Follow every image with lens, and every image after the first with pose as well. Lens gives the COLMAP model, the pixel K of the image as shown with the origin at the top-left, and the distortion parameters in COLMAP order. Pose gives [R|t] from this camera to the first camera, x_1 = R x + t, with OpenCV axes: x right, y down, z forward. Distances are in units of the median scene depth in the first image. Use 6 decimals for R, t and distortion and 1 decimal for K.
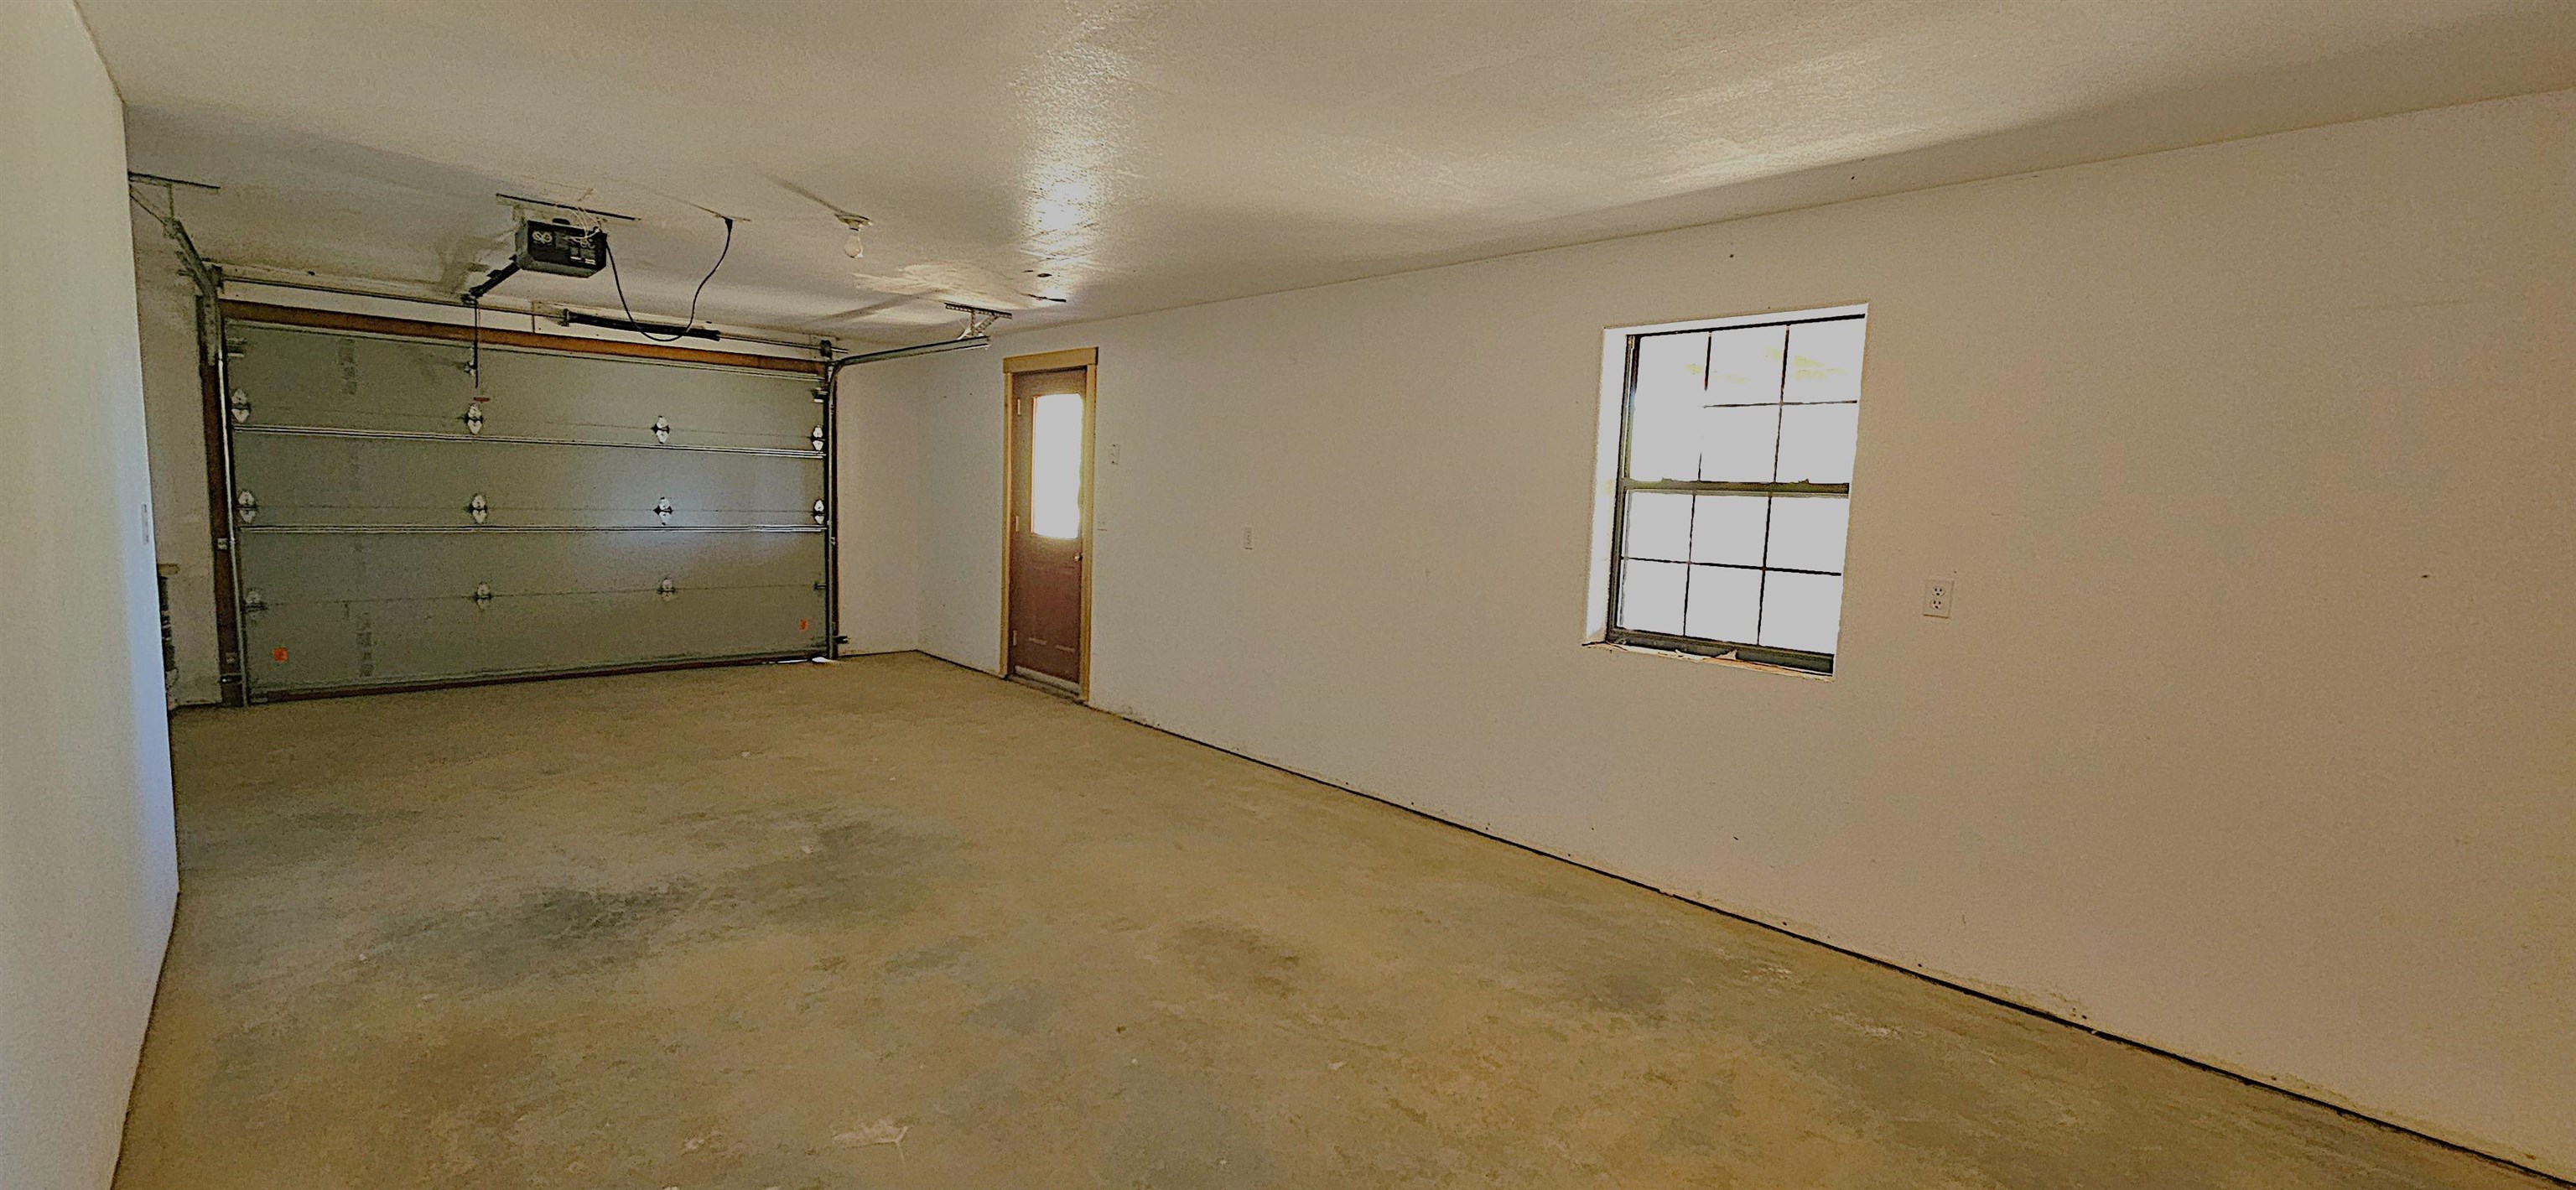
lens RADIAL K [[1053.1, 0, 1297.2], [0, 1053.1, 600.5], [0, 0, 1]] dist [-0.001003, -0.000079]
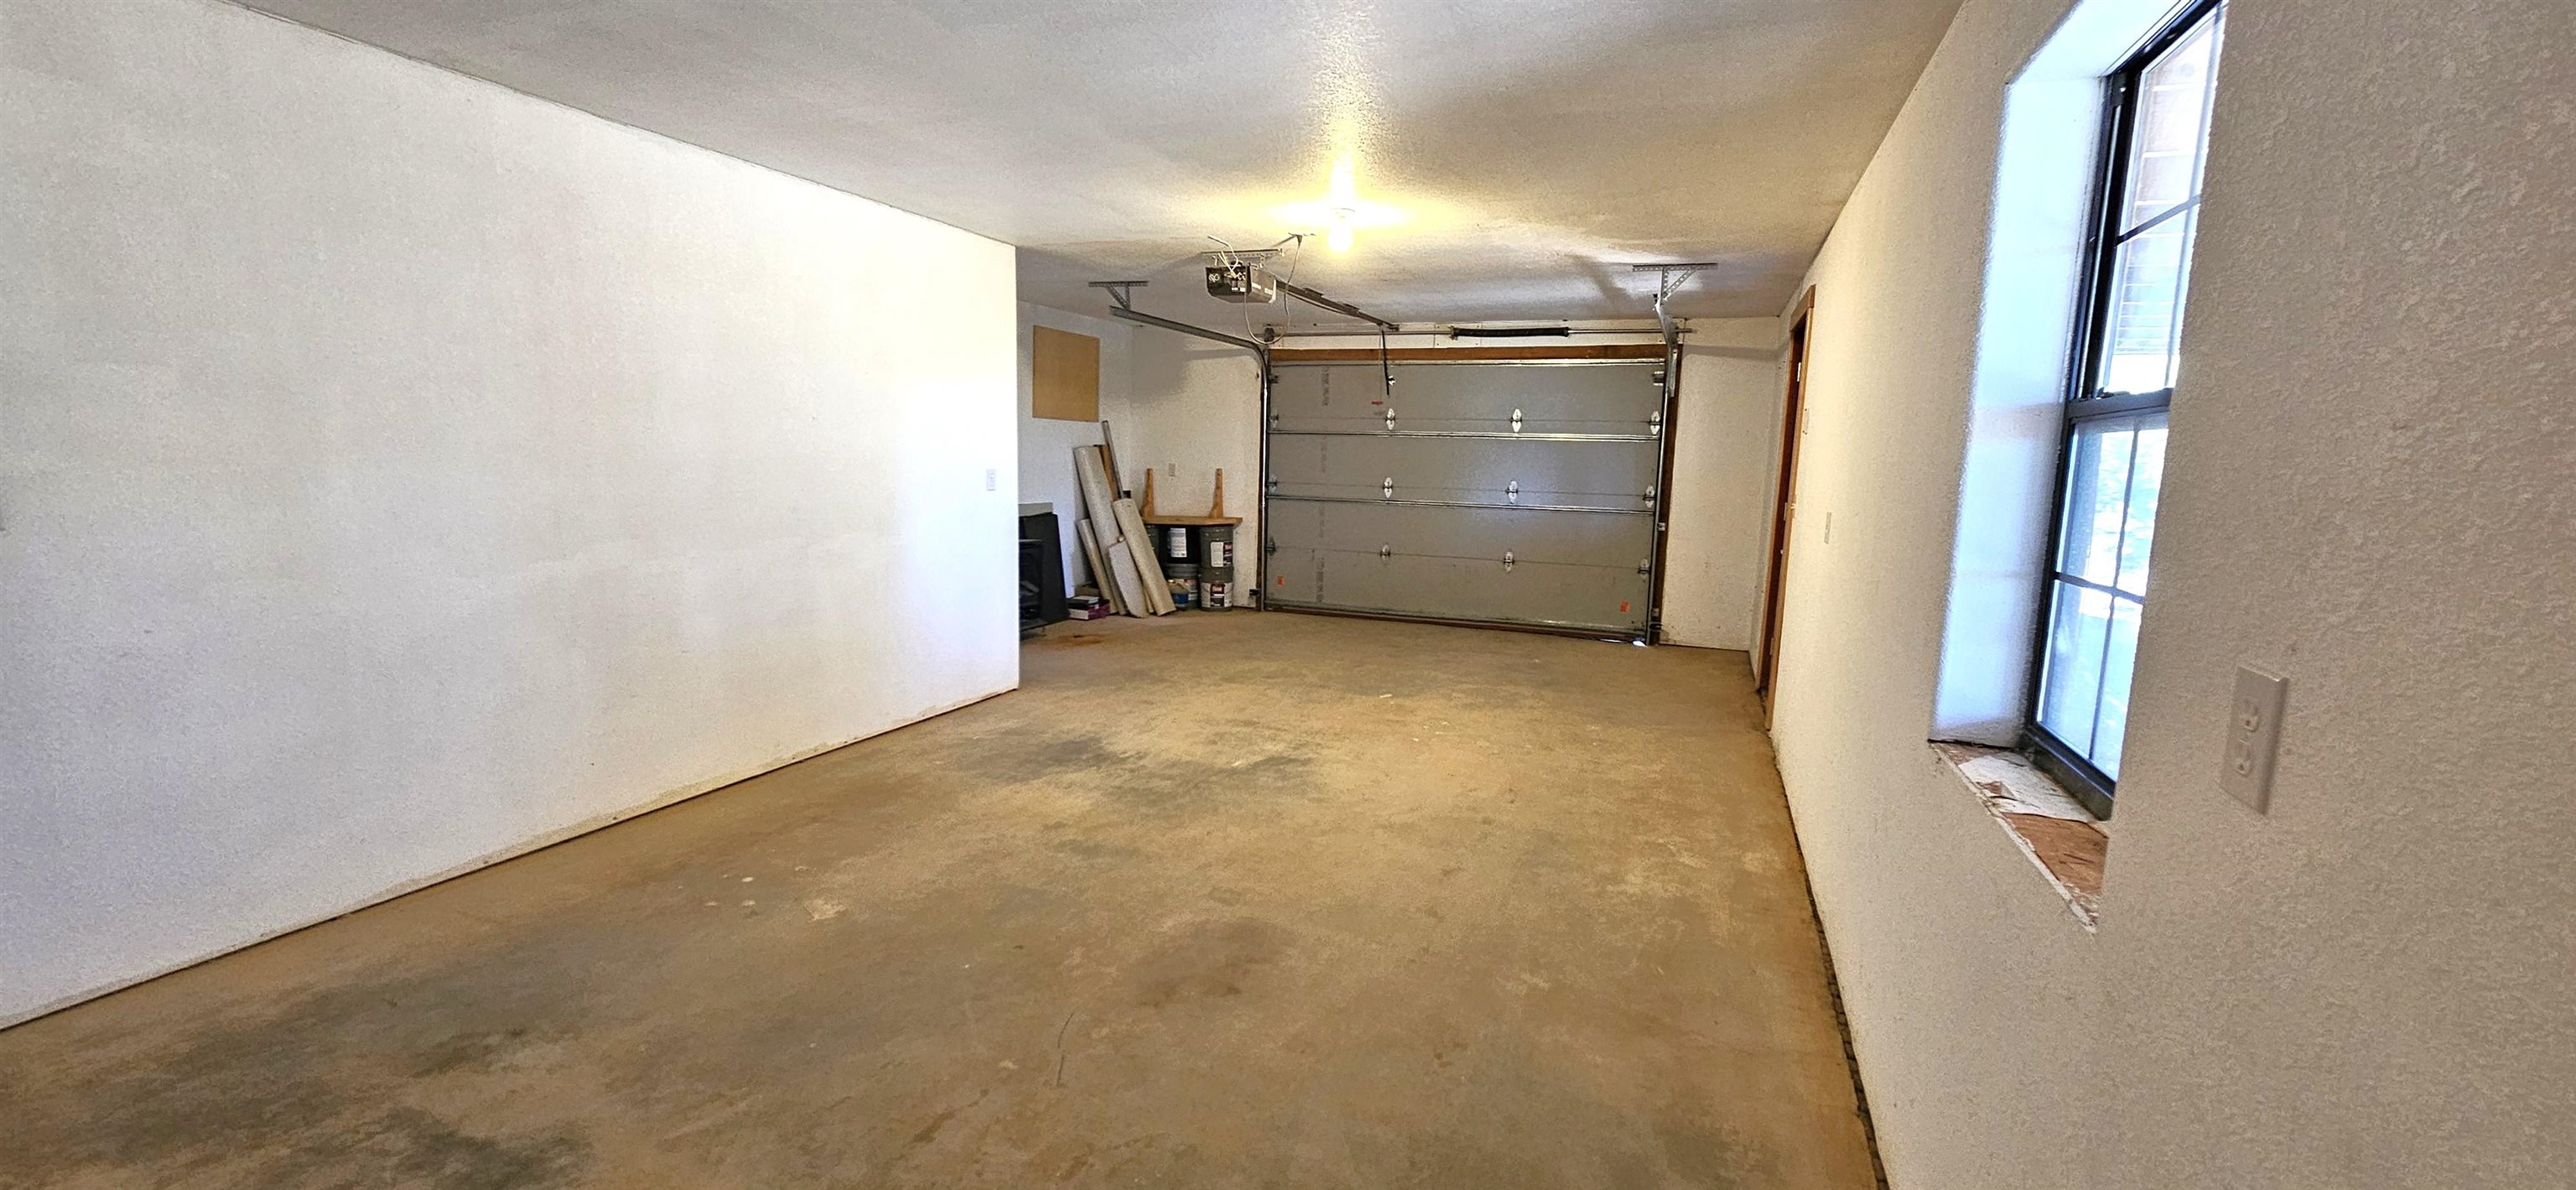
lens RADIAL K [[1053.1, 0, 1297.2], [0, 1053.1, 600.5], [0, 0, 1]] dist [-0.001003, -0.000079]
pose [[0.436117, 0.102110, -0.894078, 0.560264], [-0.104767, 0.992546, 0.062252, -0.024171], [0.893771, 0.066521, 0.443564, 0.483546]]
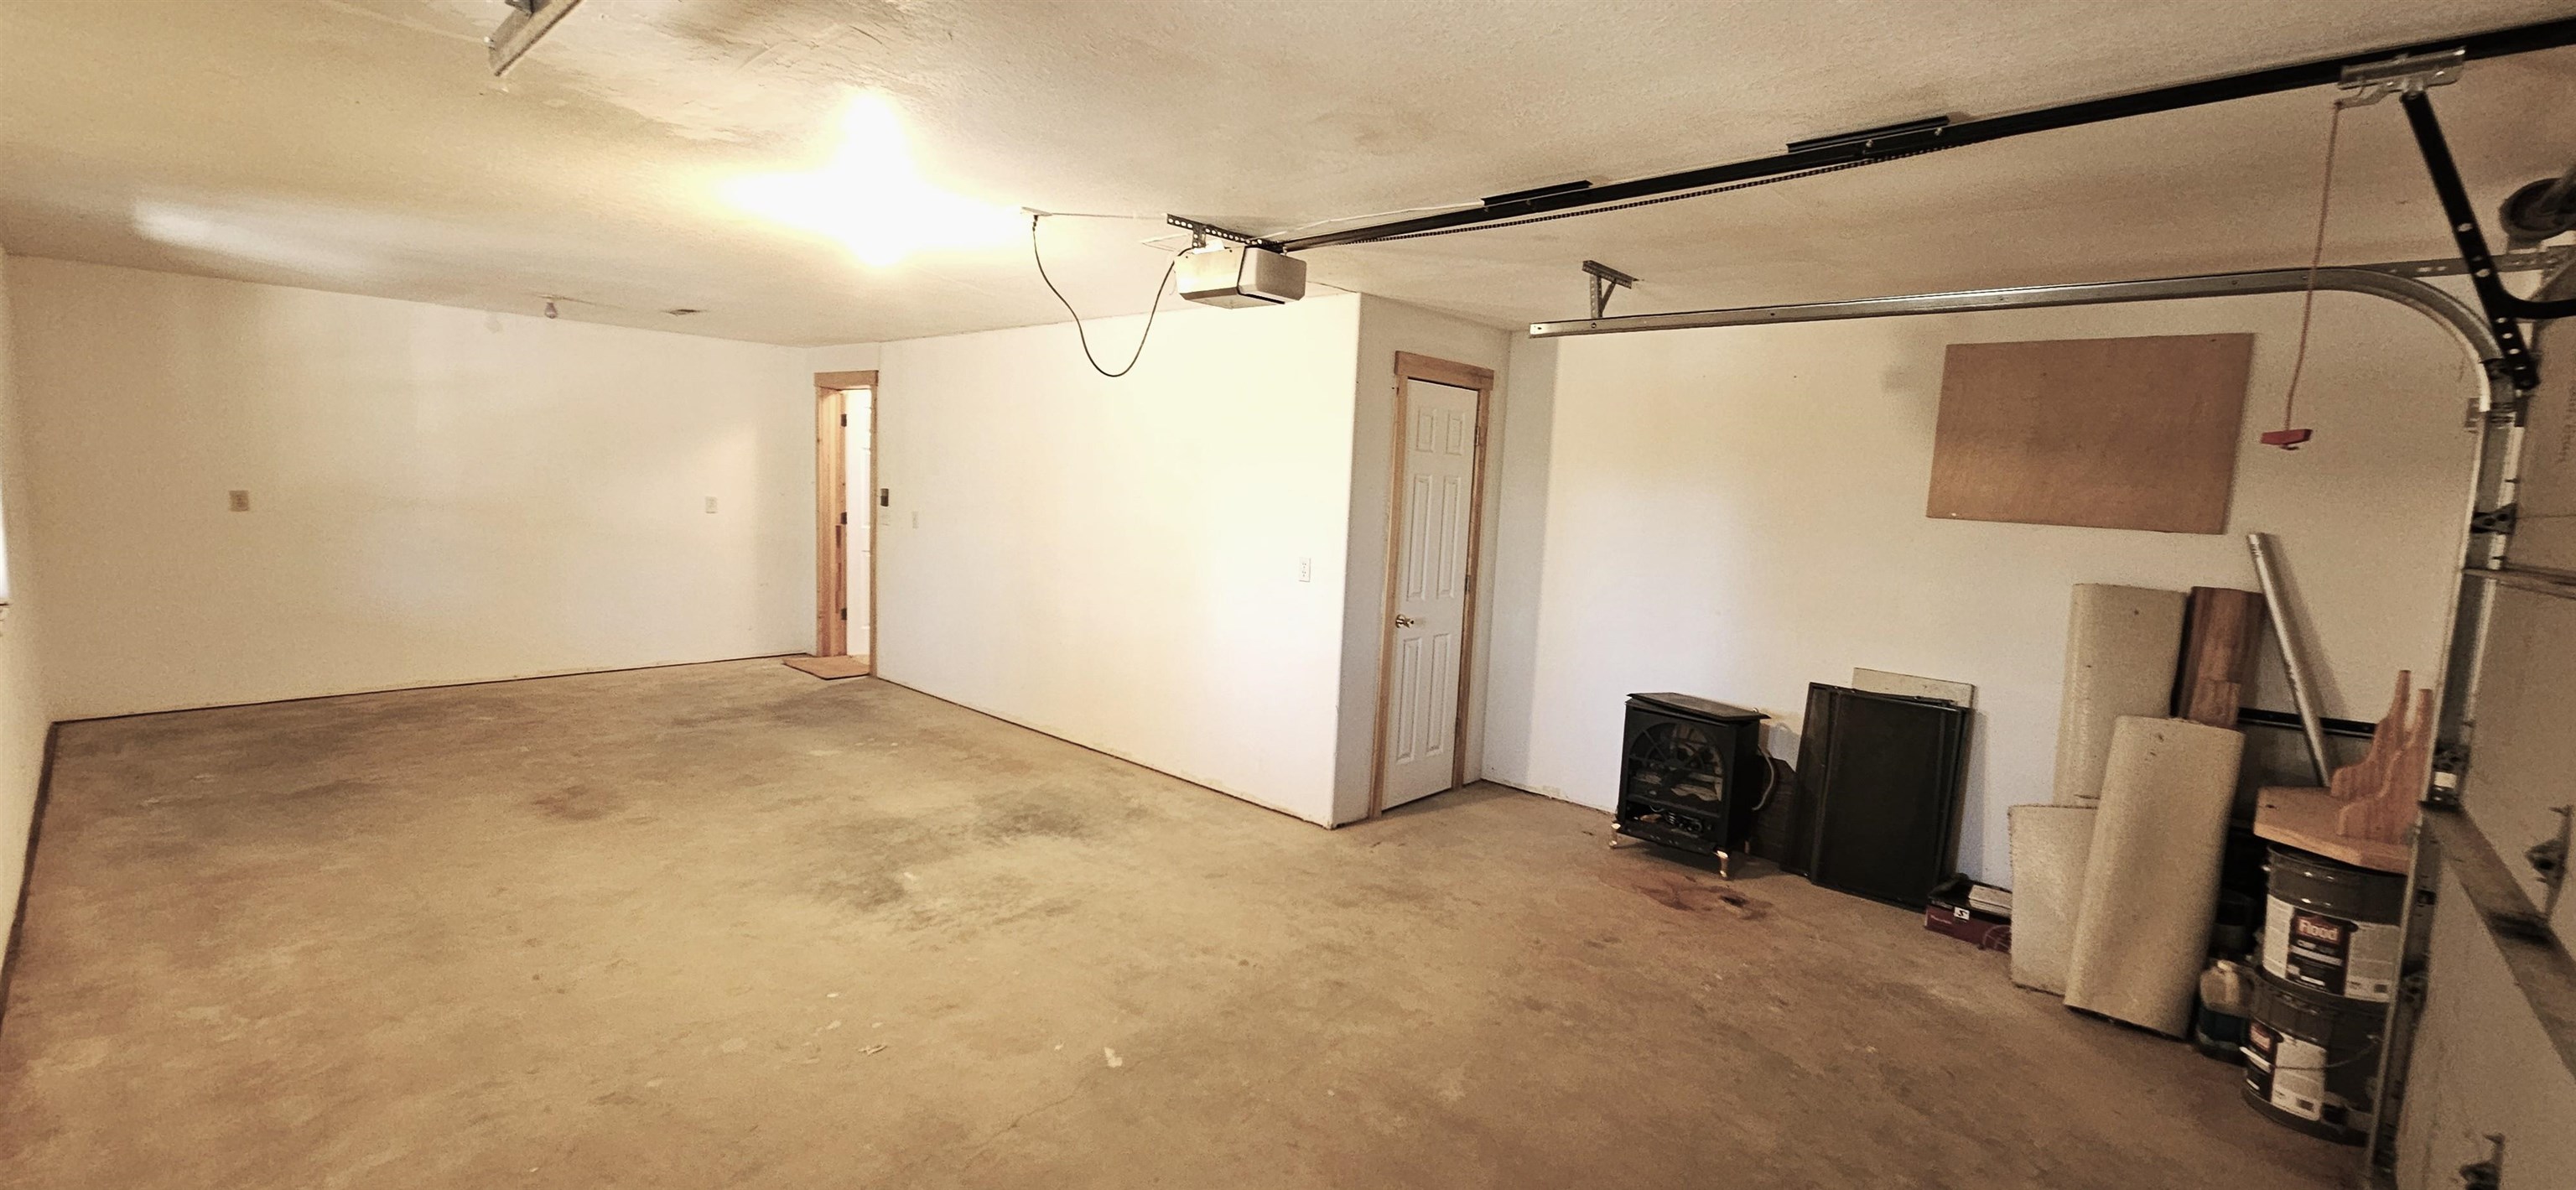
lens RADIAL K [[1080.7, 0, 1305.5], [0, 1080.7, 605.6], [0, 0, 1]] dist [0.000976, 0.000876]
pose [[-0.993574, -0.077586, -0.082407, -0.688229], [-0.093858, 0.971696, 0.216787, -0.264190], [0.063255, 0.223129, -0.972734, 1.847740]]
